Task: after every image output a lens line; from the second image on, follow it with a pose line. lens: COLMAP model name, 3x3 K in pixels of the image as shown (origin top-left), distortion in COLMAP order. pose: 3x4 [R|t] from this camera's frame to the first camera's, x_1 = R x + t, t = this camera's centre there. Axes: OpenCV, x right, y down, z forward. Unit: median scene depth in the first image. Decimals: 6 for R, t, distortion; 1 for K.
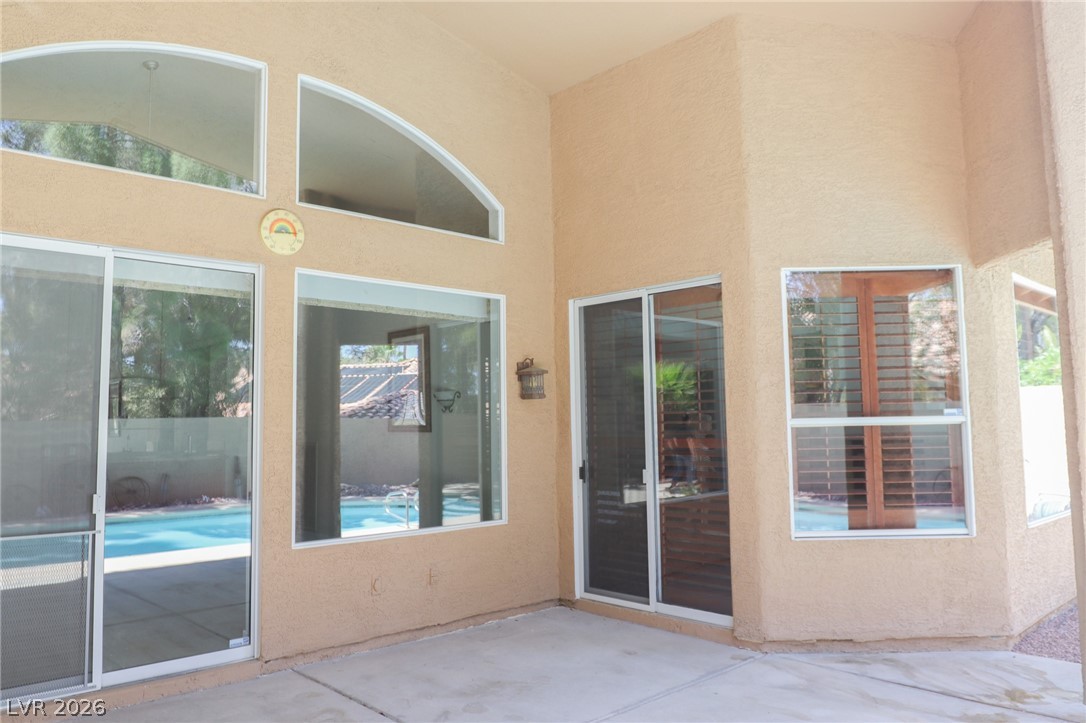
lens RADIAL K [[799.4, 0, 538.1], [0, 799.4, 357.3], [0, 0, 1]] dist [-0.029940, -0.001890]
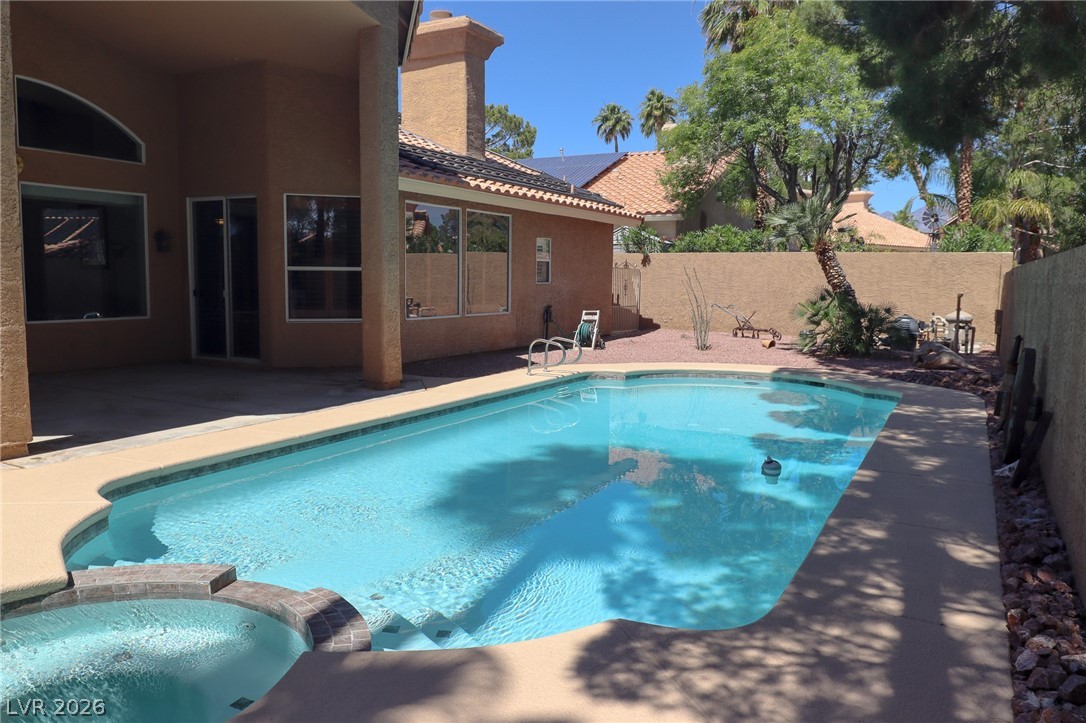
lens RADIAL K [[799.4, 0, 538.1], [0, 799.4, 357.3], [0, 0, 1]] dist [-0.029940, -0.001890]
pose [[0.948806, -0.008275, 0.315750, 0.229702], [-0.052358, 0.981706, 0.183060, -0.089374], [-0.311489, -0.190221, 0.931016, -1.009684]]
